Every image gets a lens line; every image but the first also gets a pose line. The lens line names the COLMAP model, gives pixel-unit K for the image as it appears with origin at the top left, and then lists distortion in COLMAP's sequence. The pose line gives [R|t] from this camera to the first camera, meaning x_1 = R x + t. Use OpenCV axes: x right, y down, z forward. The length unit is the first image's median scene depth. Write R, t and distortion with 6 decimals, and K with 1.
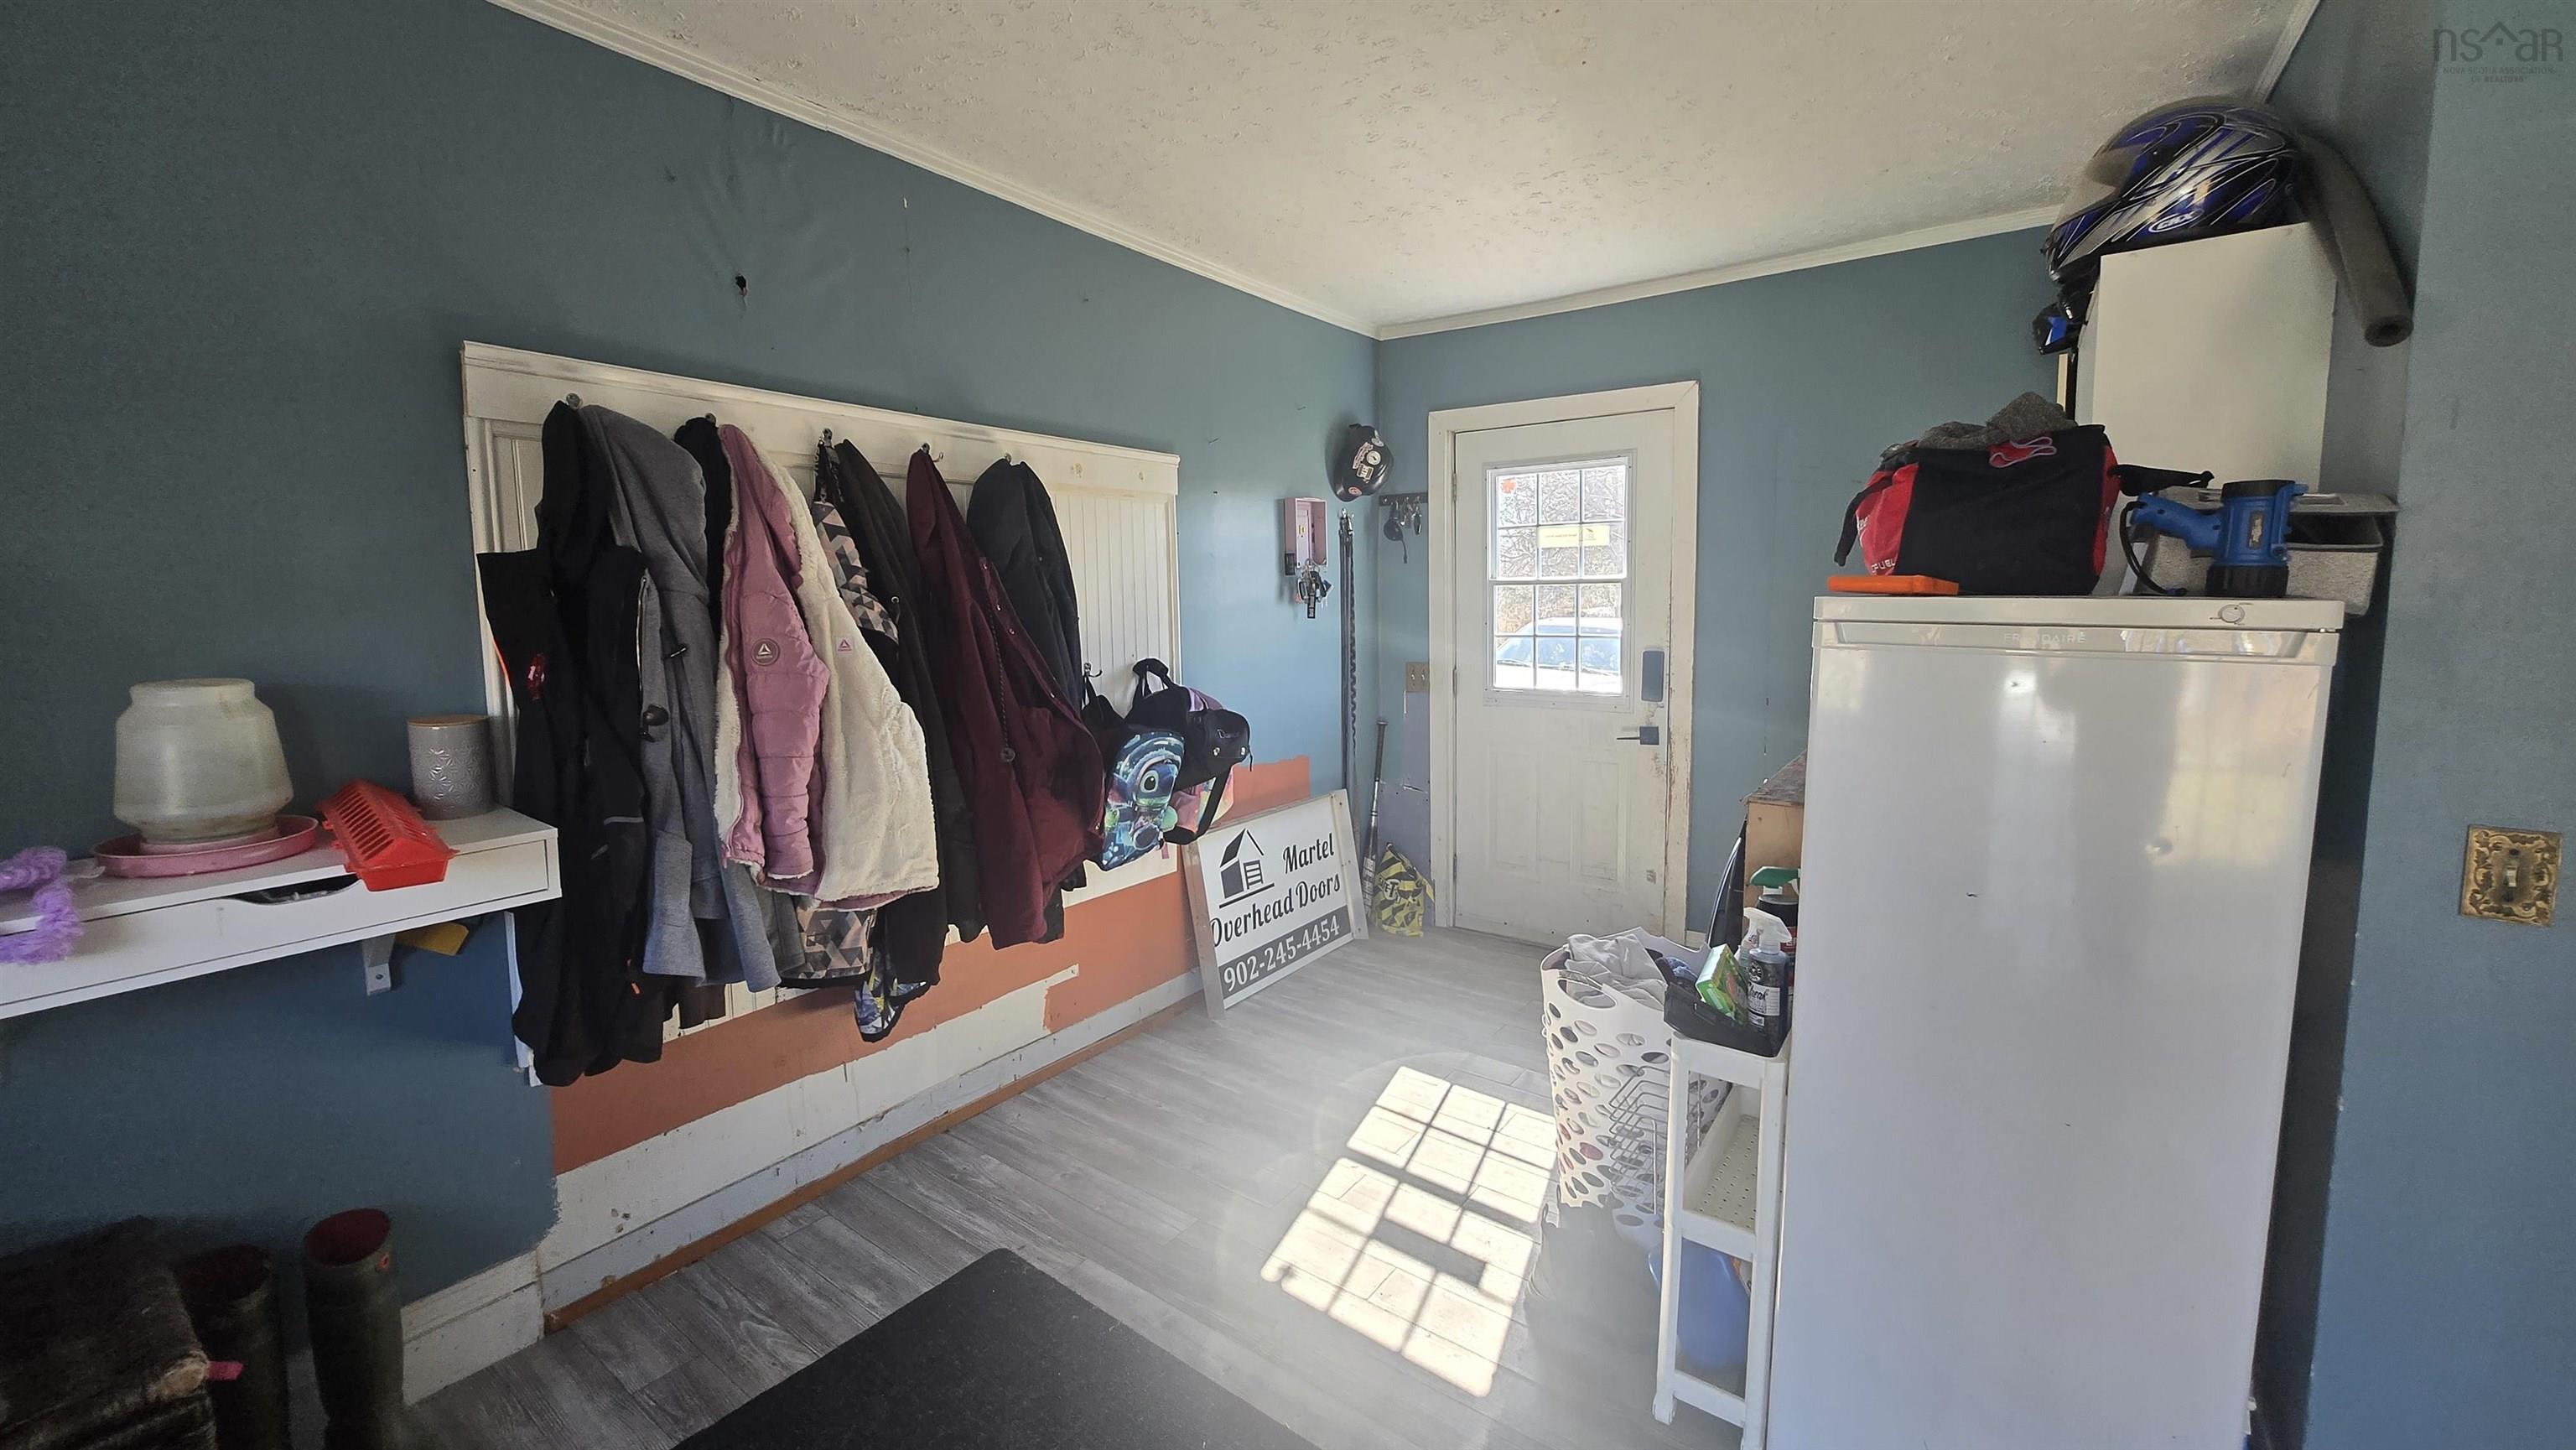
lens RADIAL K [[1015.1, 0, 1282.6], [0, 1015.1, 697.6], [0, 0, 1]] dist [0.002105, -0.006015]
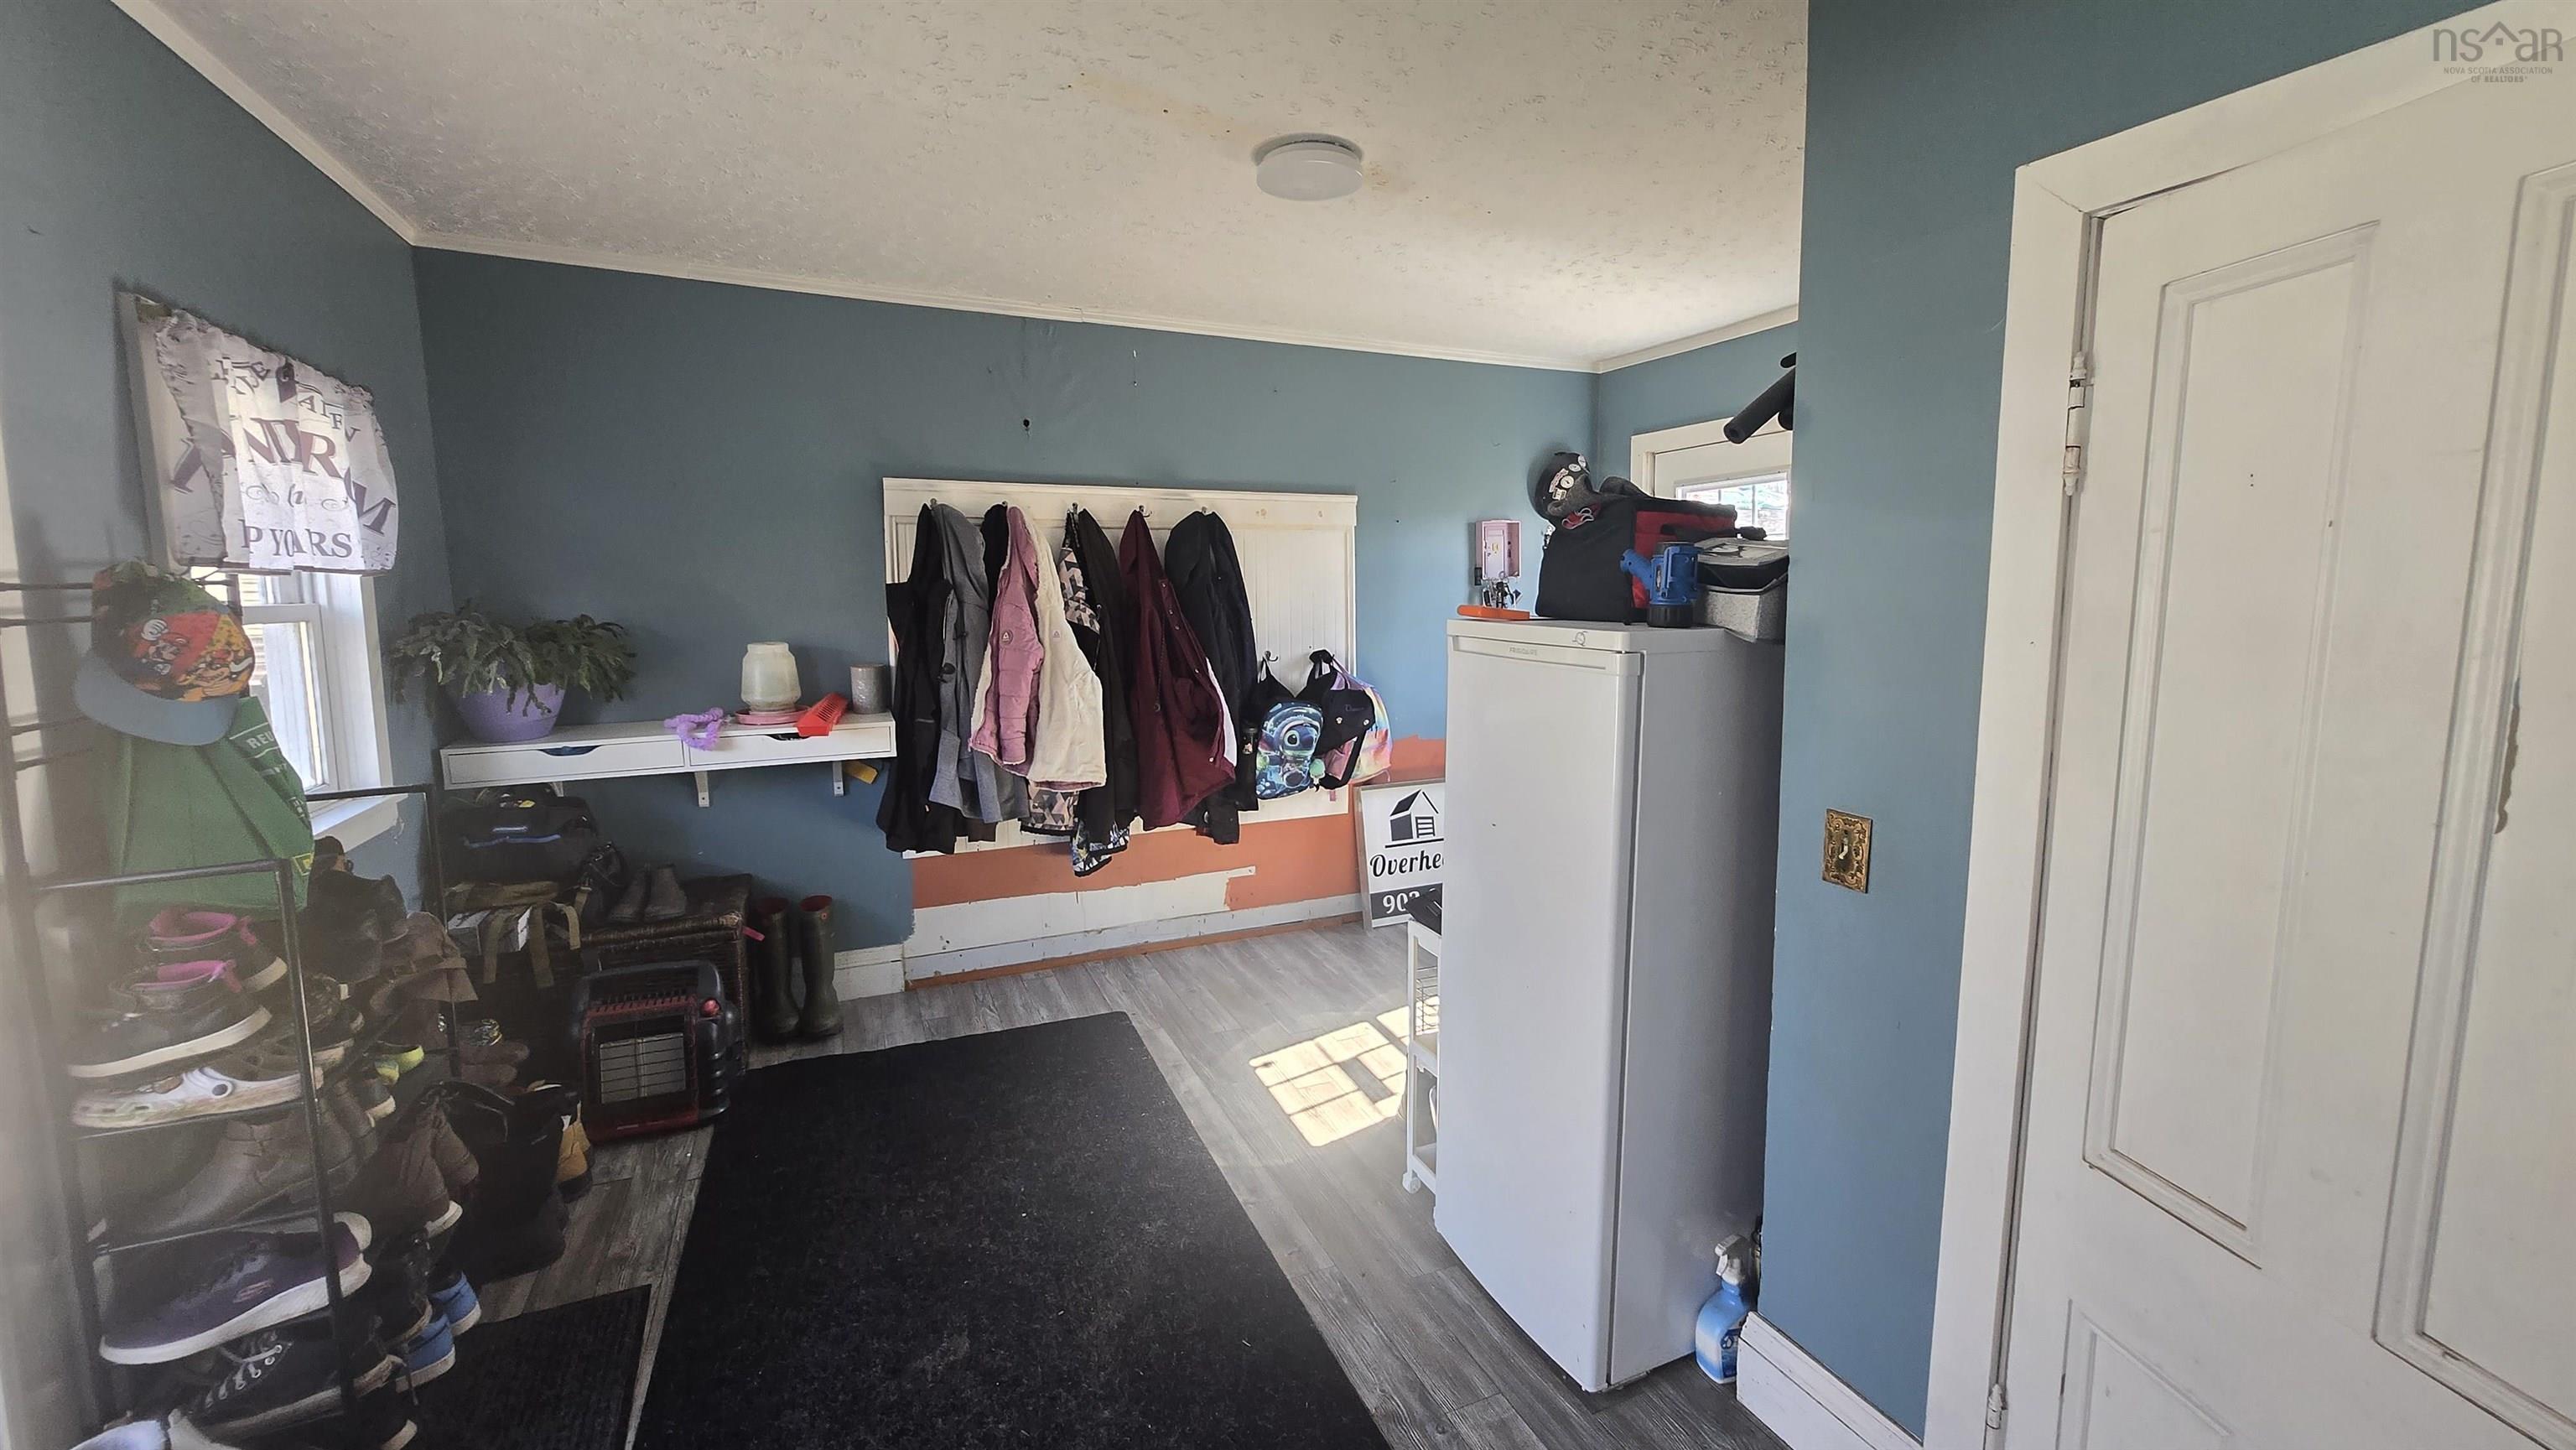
lens RADIAL K [[1010.5, 0, 1275.1], [0, 1010.5, 699.4], [0, 0, 1]] dist [-0.001504, -0.000033]
pose [[0.861785, 0.058820, -0.503852, 0.691299], [-0.053787, 0.998251, 0.024539, -0.003613], [0.504414, 0.005953, 0.863441, -0.257809]]
